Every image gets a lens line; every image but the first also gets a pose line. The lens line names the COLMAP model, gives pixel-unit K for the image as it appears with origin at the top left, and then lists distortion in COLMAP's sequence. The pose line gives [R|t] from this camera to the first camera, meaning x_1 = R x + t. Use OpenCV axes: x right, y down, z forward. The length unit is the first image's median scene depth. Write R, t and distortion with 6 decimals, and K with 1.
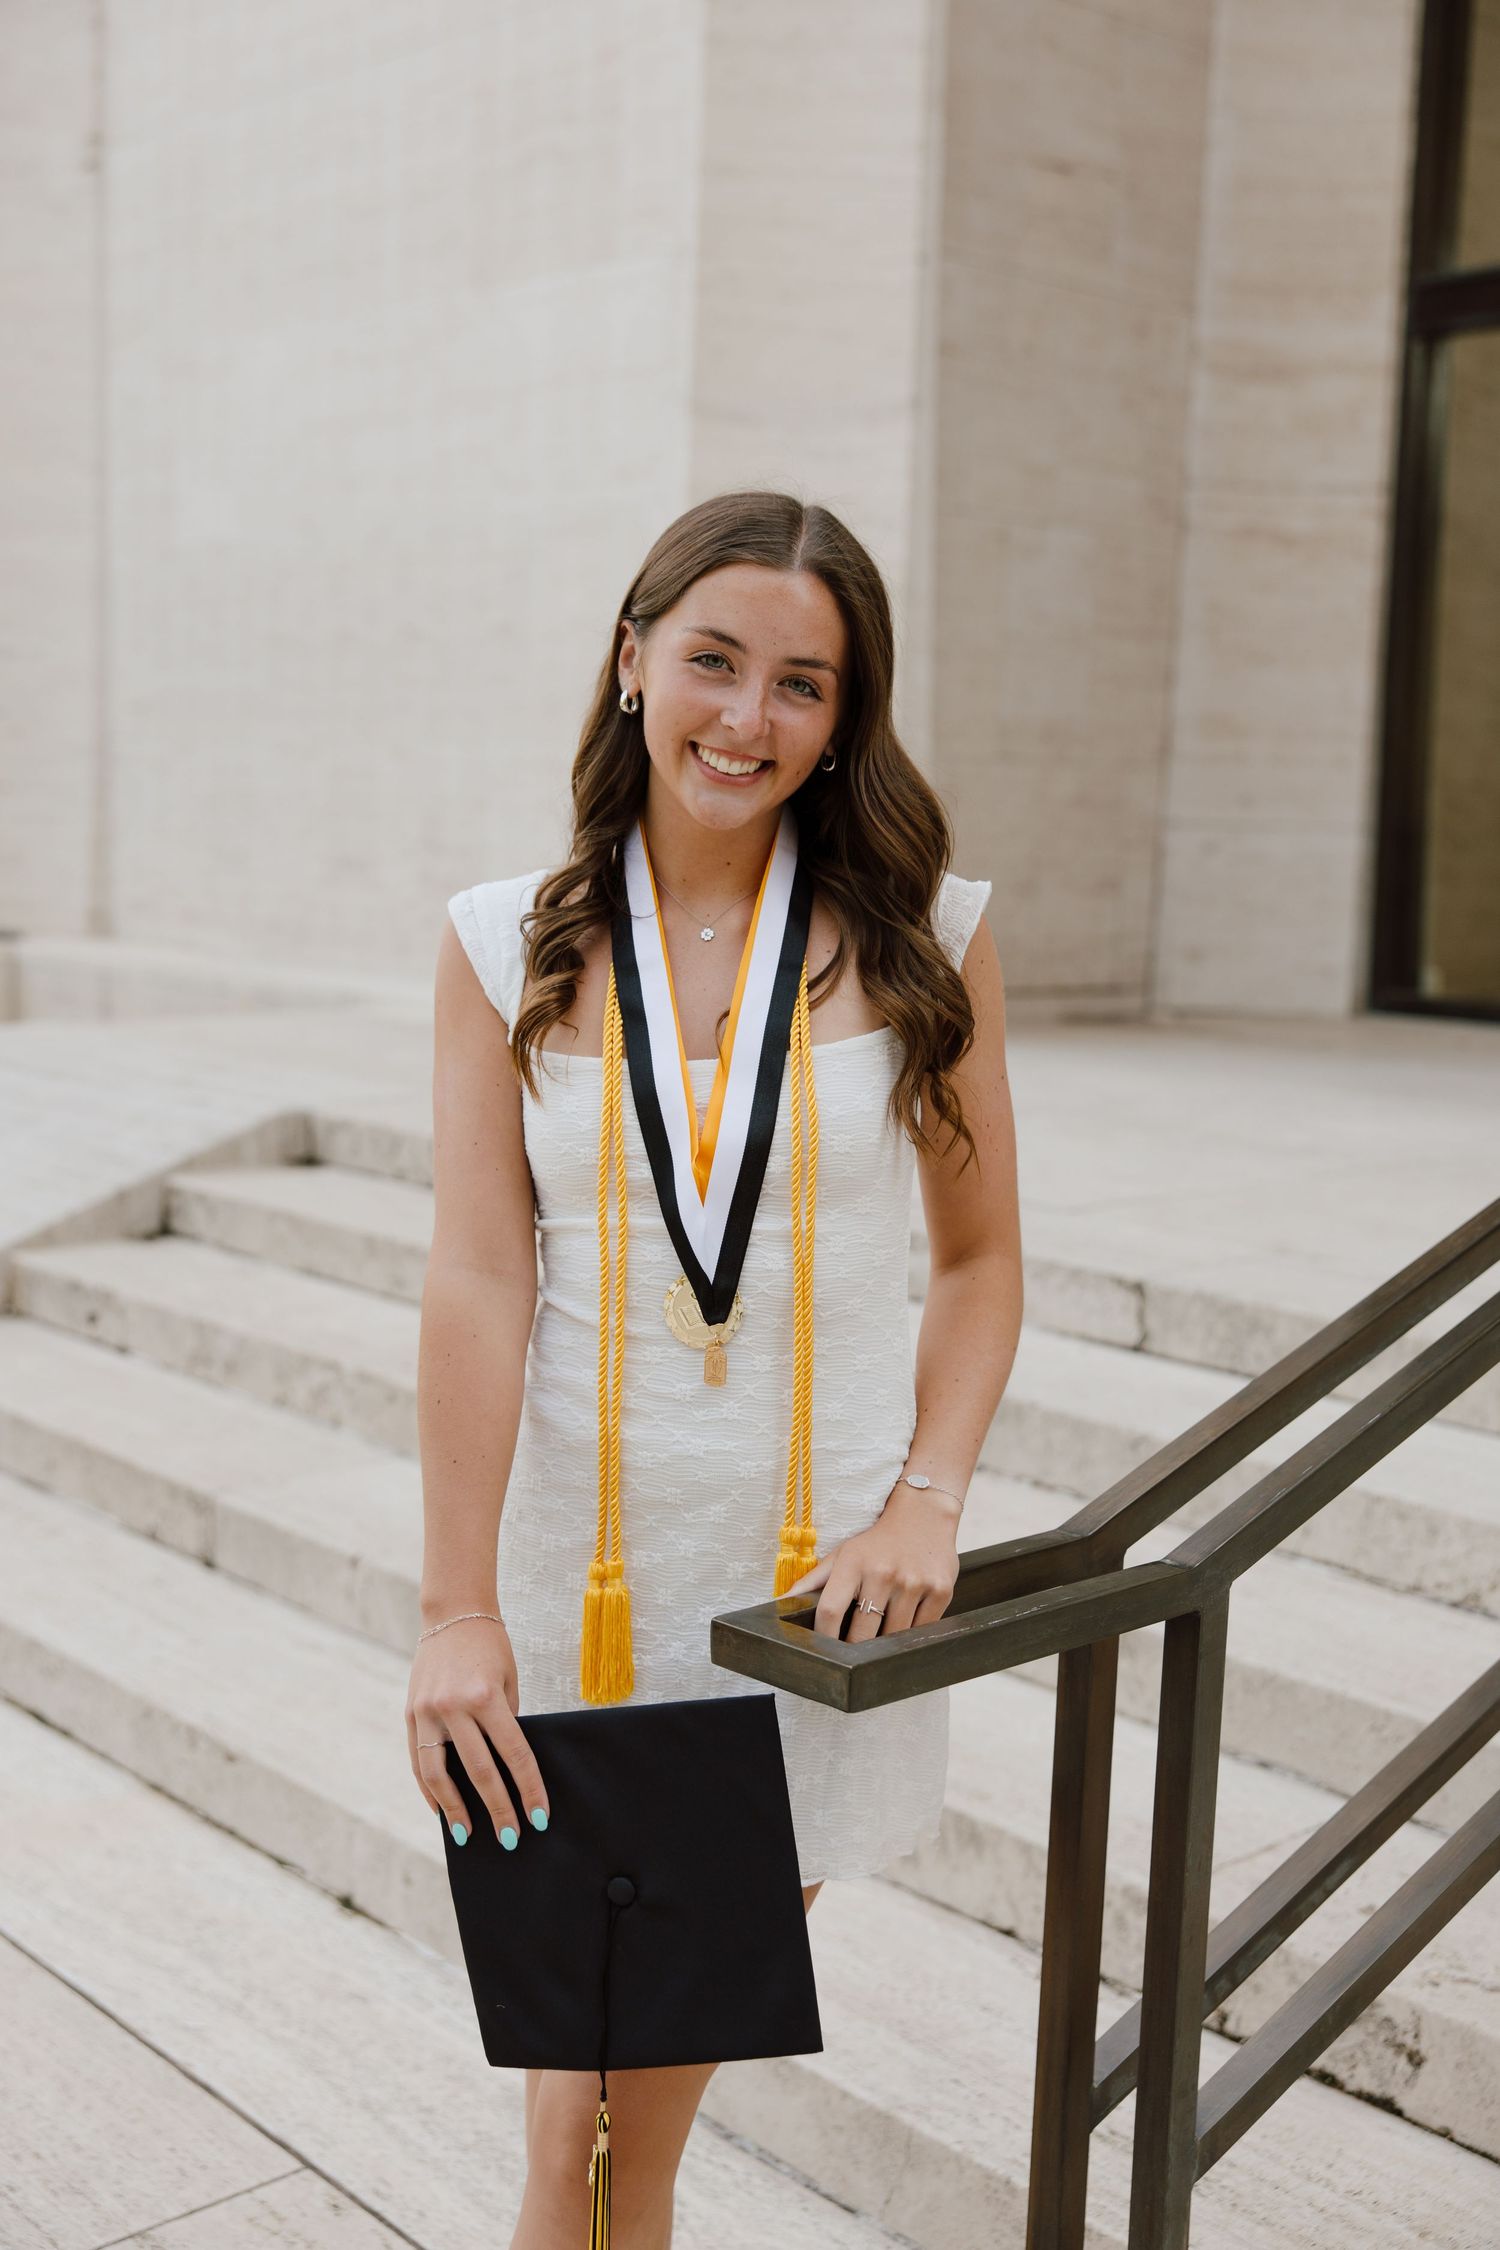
lens RADIAL K [[2612.6, 0, 750.0], [0, 2612.6, 1125.0], [0, 0, 1]] dist [0.012822, -0.008431]
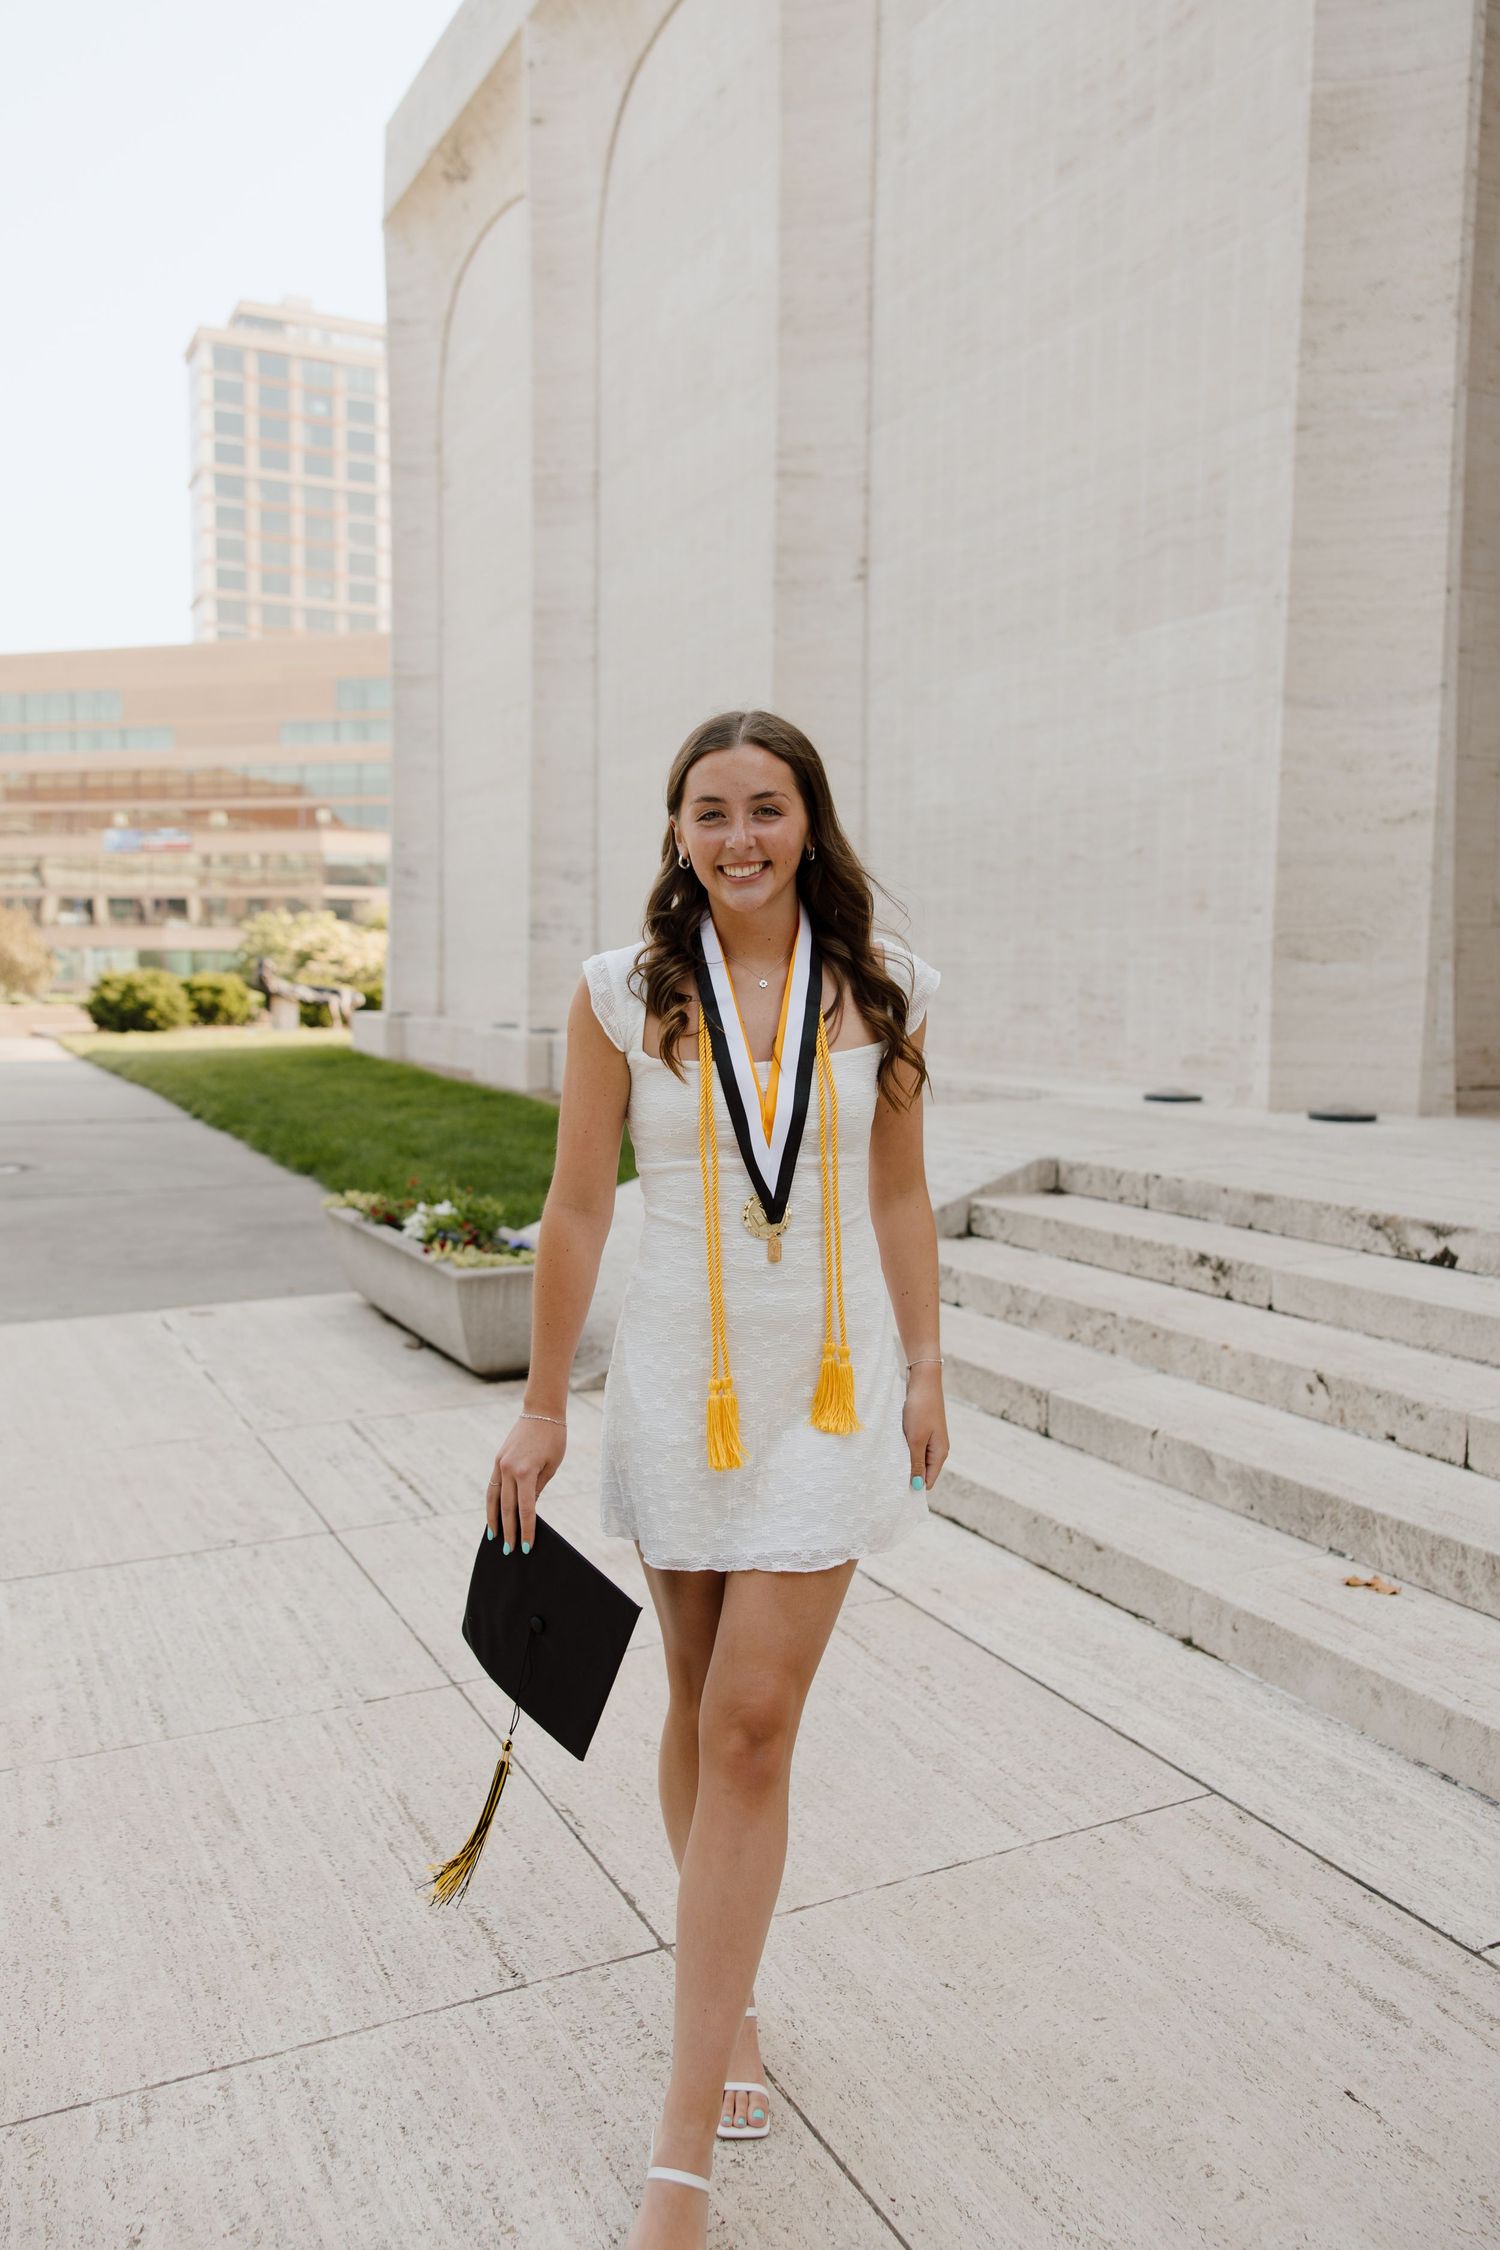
lens RADIAL K [[1734.1, 0, 750.0], [0, 1734.1, 1125.0], [0, 0, 1]] dist [0.000319, 0.004126]
pose [[0.965012, -0.000204, -0.262204, -0.131861], [-0.009997, 0.999244, -0.037570, 0.027609], [0.262013, 0.038877, 0.964281, -0.085510]]
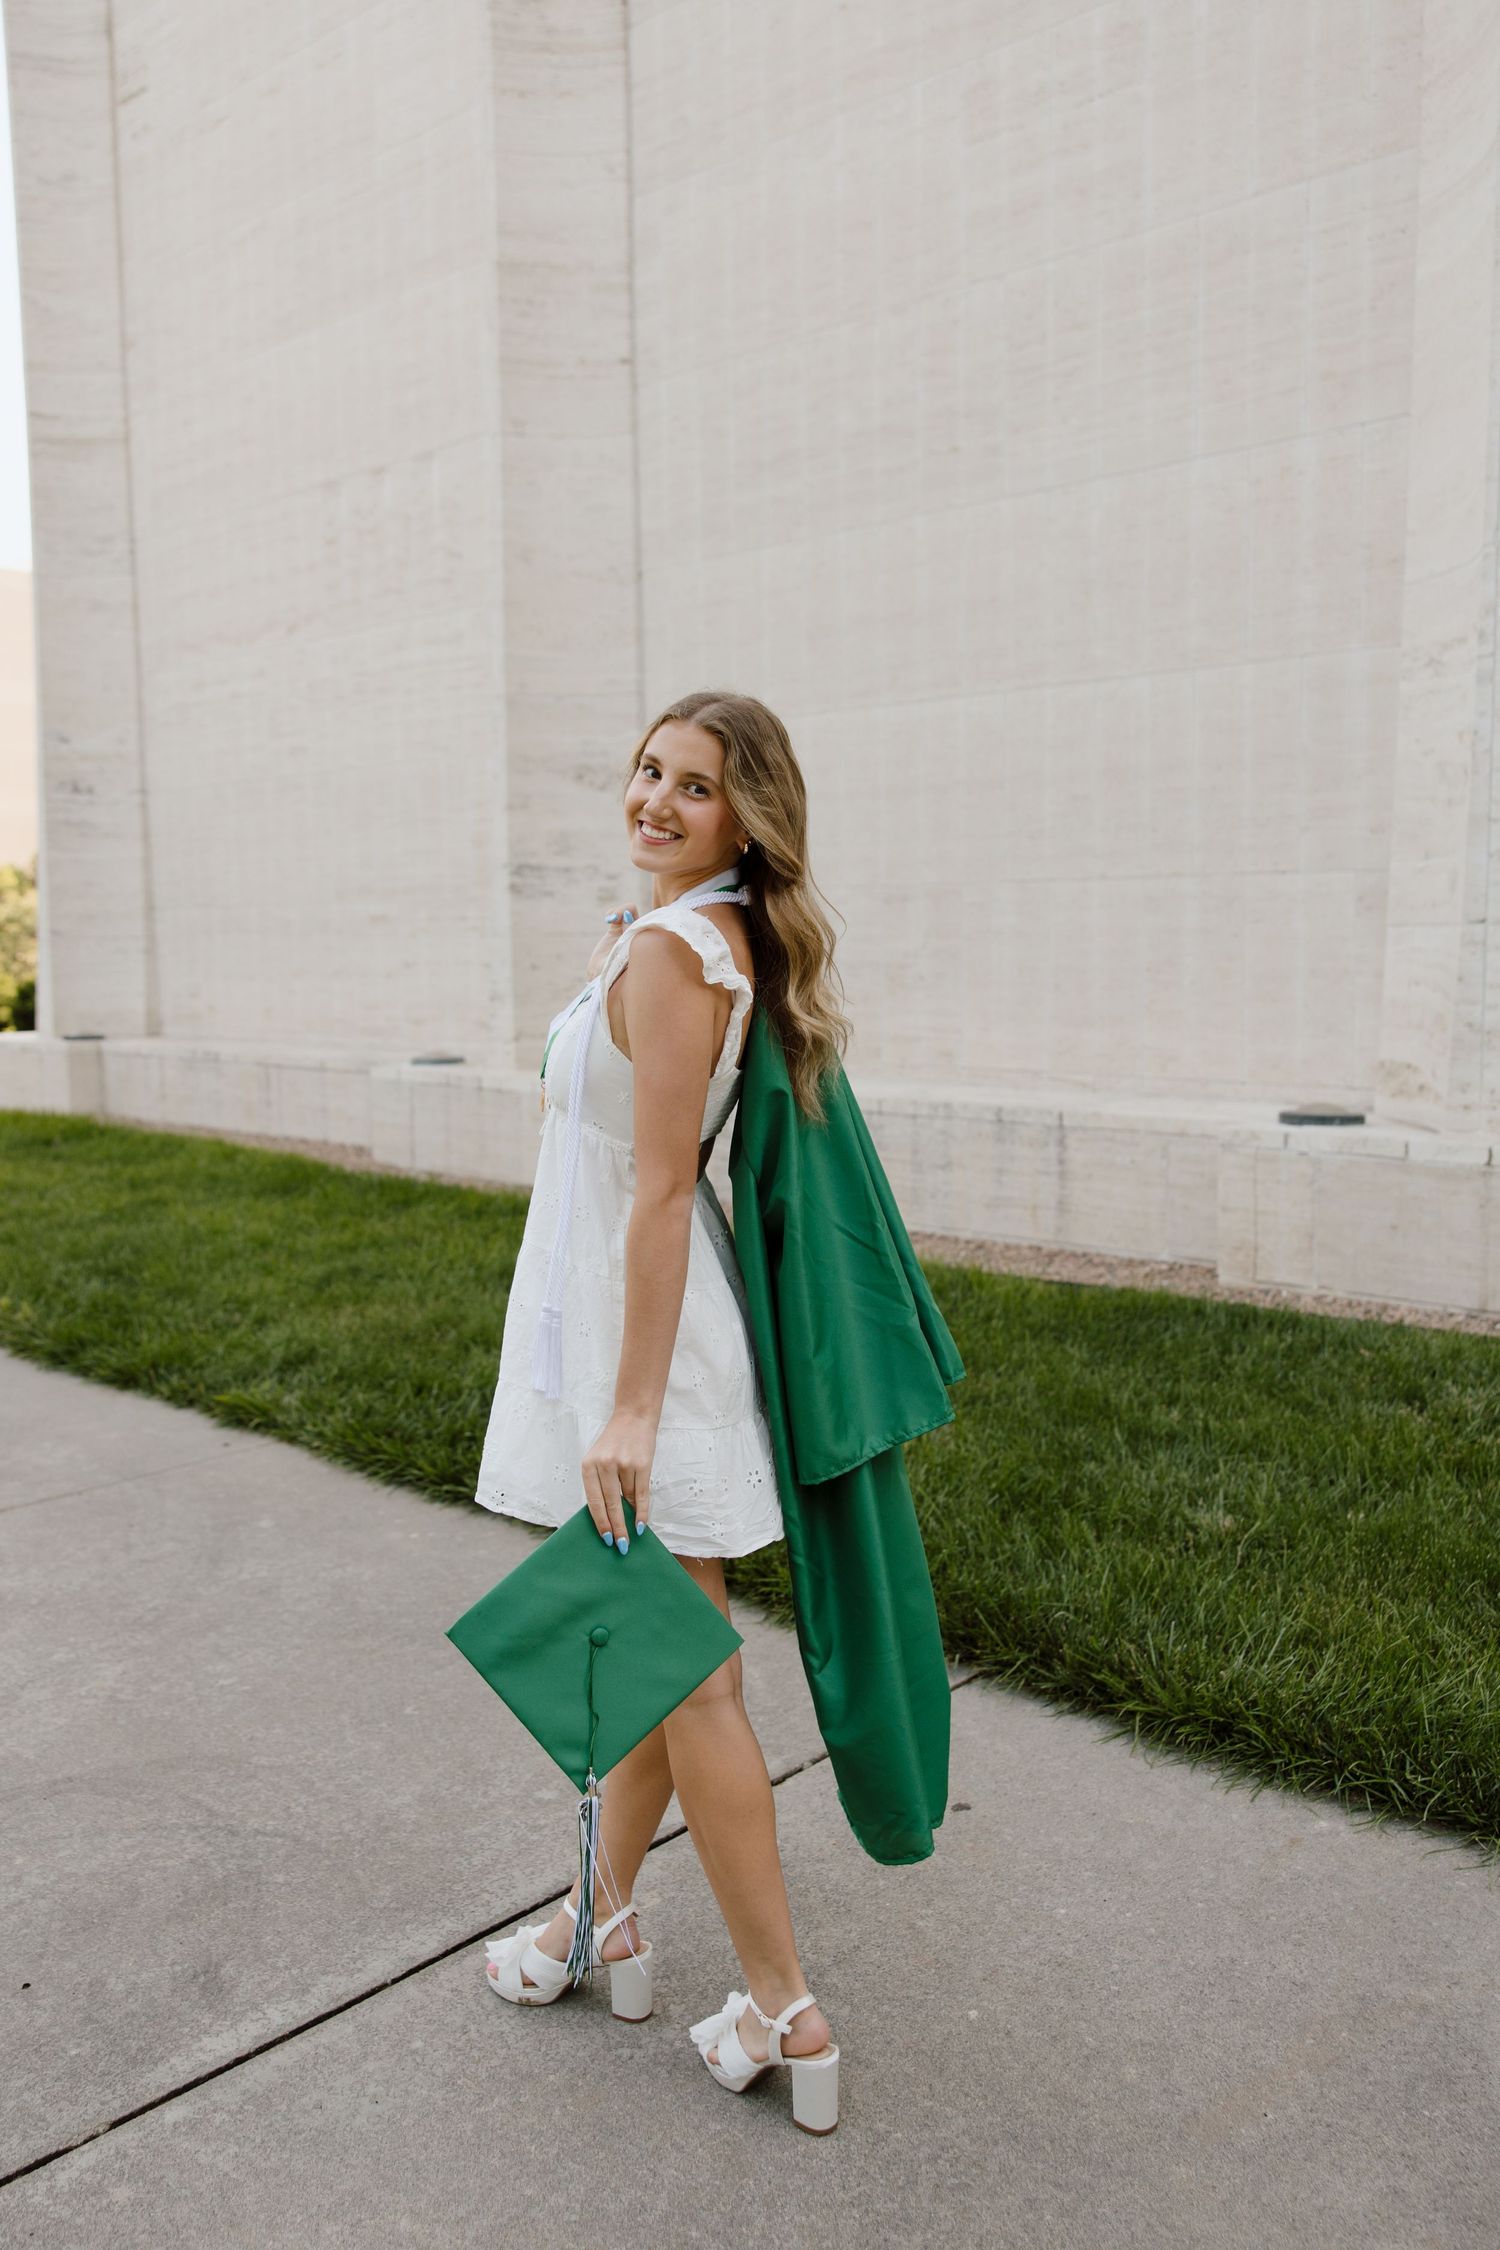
lens RADIAL K [[1734.1, 0, 750.0], [0, 1734.1, 1125.0], [0, 0, 1]] dist [0.000319, 0.004126]
pose [[0.993103, -0.052229, 0.104974, -2.152280], [0.053965, 0.998448, -0.013763, -0.309390], [-0.104092, 0.019333, 0.994380, 2.062411]]
